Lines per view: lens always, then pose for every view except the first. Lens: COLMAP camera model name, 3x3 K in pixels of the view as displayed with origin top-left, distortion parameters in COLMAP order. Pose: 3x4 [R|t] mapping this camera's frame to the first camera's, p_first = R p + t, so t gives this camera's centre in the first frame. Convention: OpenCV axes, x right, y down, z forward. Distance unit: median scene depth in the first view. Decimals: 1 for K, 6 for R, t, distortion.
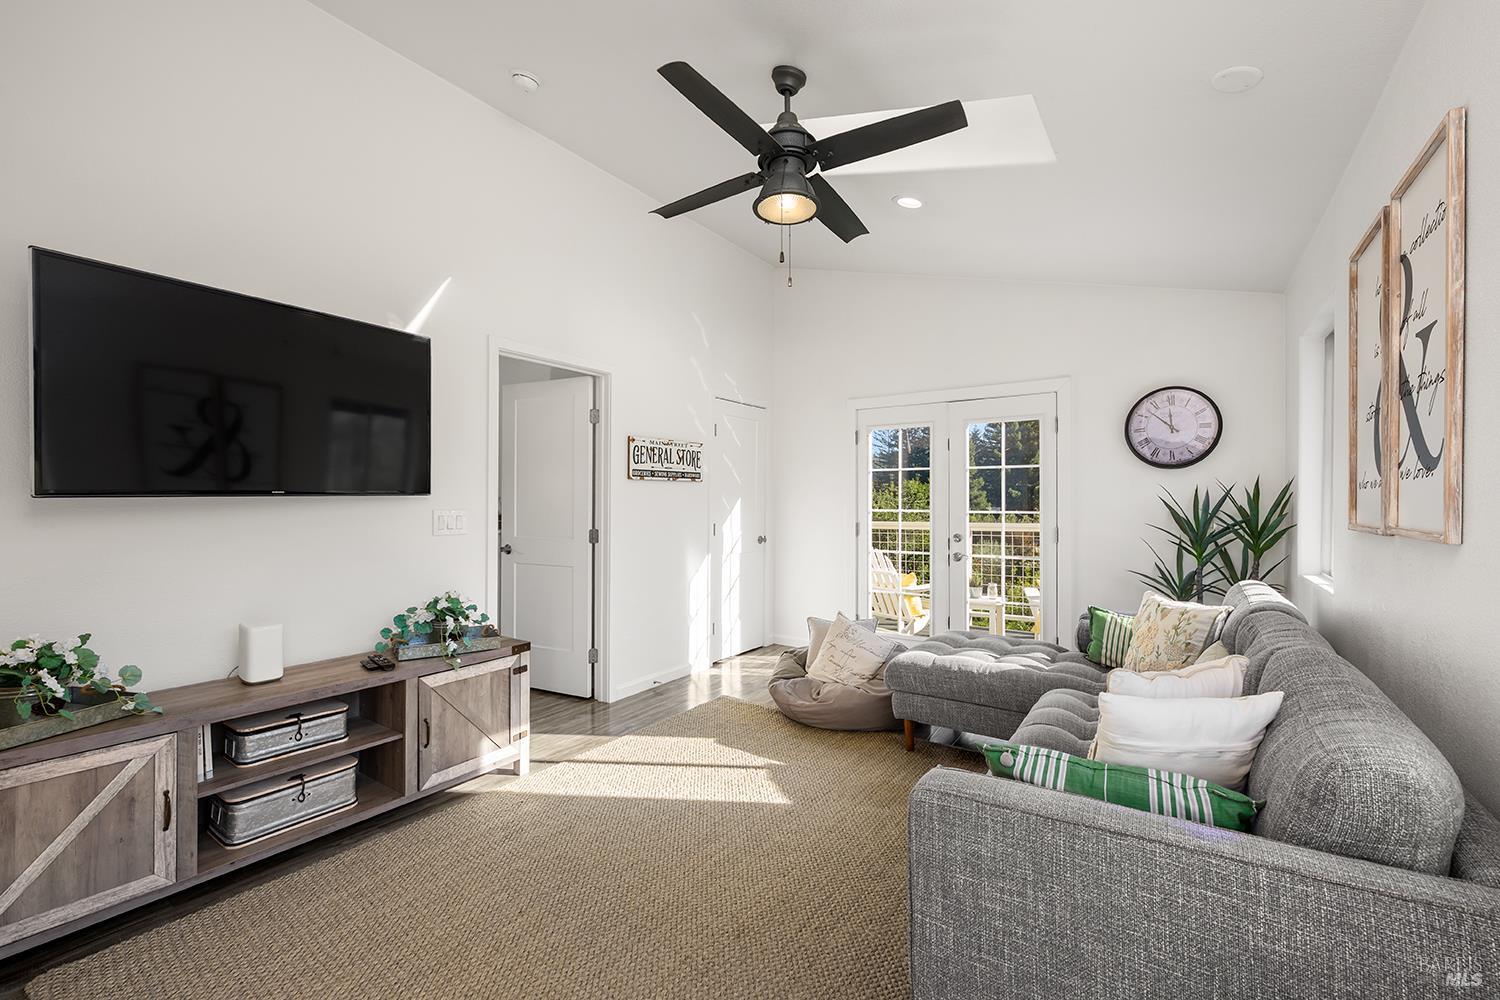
lens RADIAL K [[630.4, 0, 750.0], [0, 630.4, 500.0], [0, 0, 1]] dist [0.000679, 0.000013]
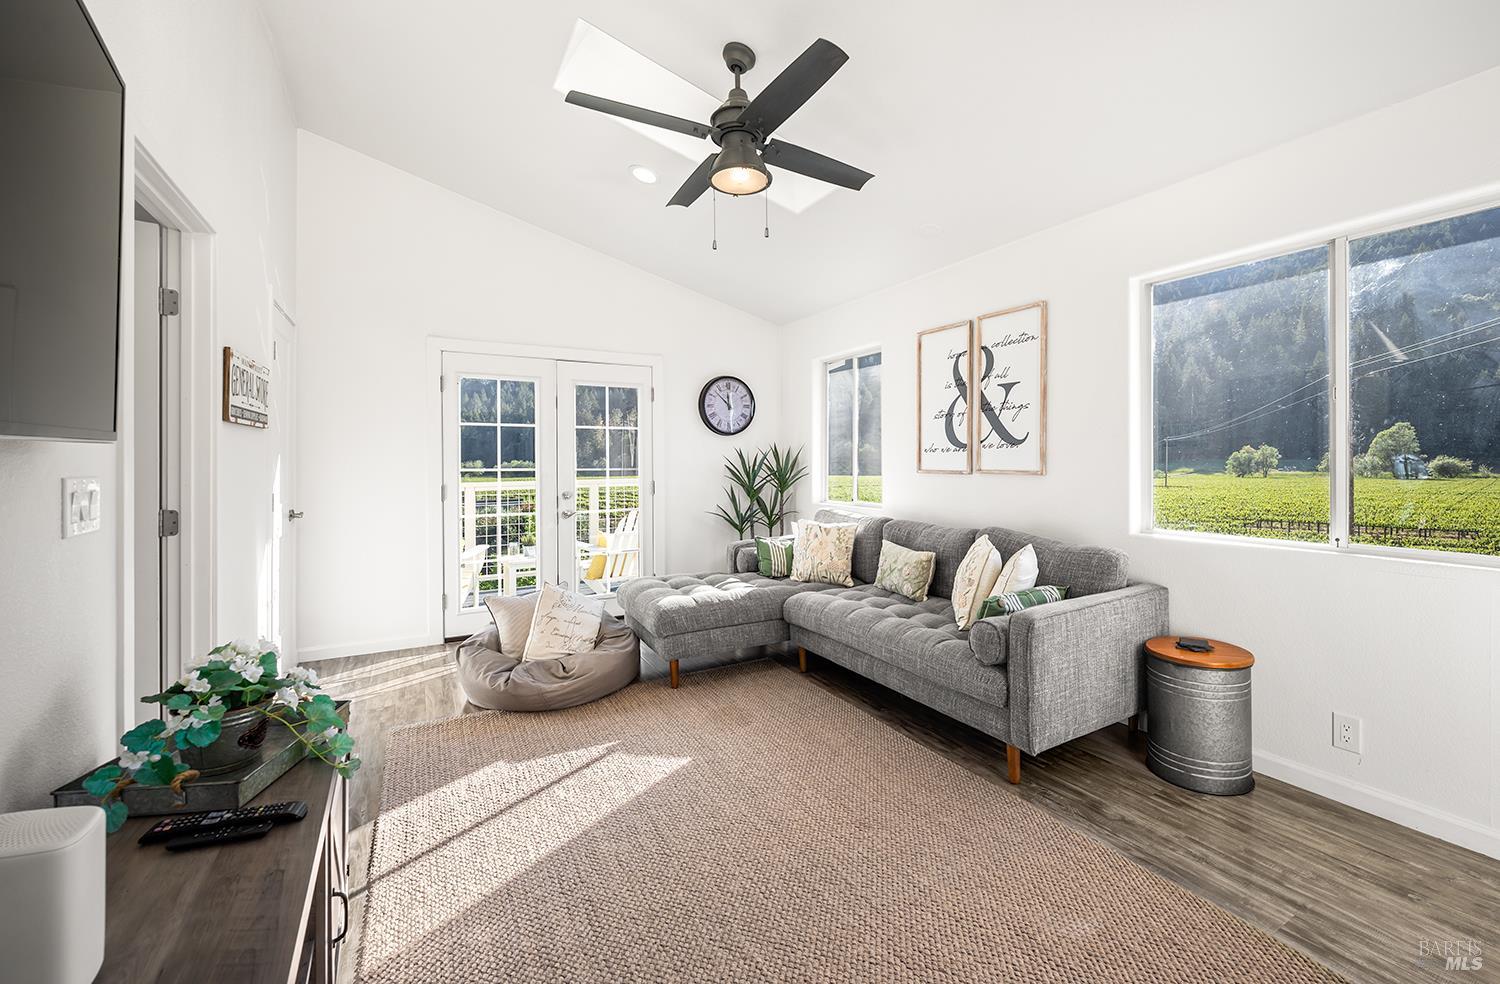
lens RADIAL K [[630.9, 0, 796.1], [0, 630.9, 467.8], [0, 0, 1]] dist [-0.001493, -0.000050]
pose [[0.407781, -0.011892, 0.913002, -0.556708], [-0.000471, 0.999912, 0.013235, 0.002789], [-0.913080, -0.005827, 0.407739, 0.312704]]
